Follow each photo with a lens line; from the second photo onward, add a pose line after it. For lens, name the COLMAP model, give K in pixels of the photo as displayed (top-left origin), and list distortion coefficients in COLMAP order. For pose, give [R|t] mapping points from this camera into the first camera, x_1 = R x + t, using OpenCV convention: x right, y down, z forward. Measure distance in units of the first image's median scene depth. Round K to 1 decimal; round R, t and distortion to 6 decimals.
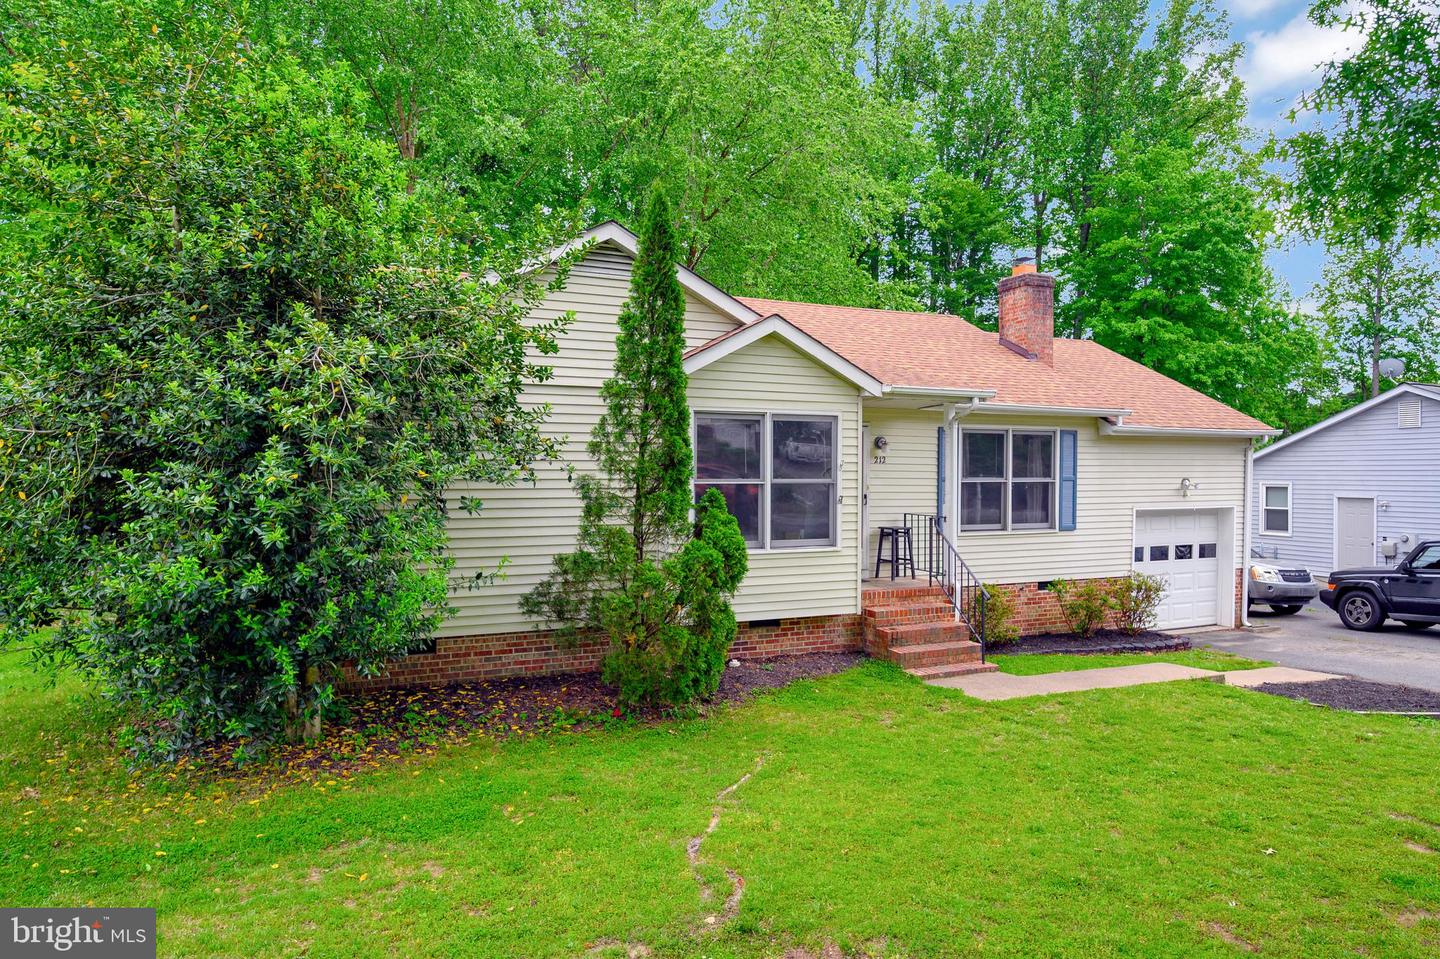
lens RADIAL K [[894.6, 0, 729.9], [0, 894.6, 474.8], [0, 0, 1]] dist [-0.002967, -0.001196]
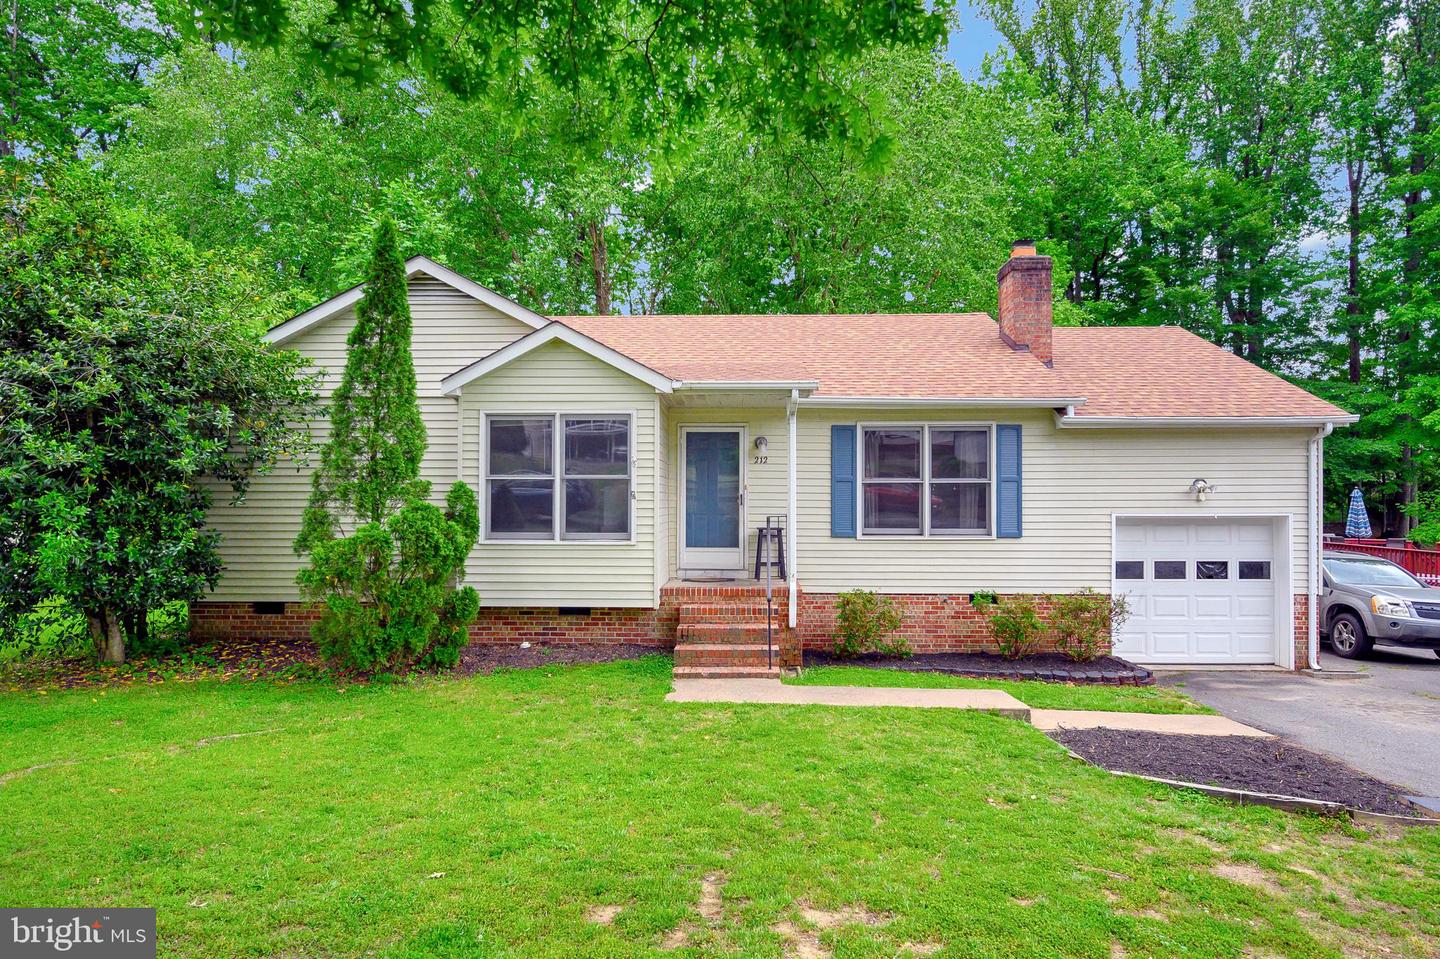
lens RADIAL K [[790.4, 0, 709.9], [0, 790.4, 479.5], [0, 0, 1]] dist [0.001246, 0.000542]
pose [[0.900542, -0.011067, -0.434628, 0.499013], [-0.000462, 0.999651, -0.026411, 0.028140], [0.434769, 0.023985, 0.900223, 0.183615]]
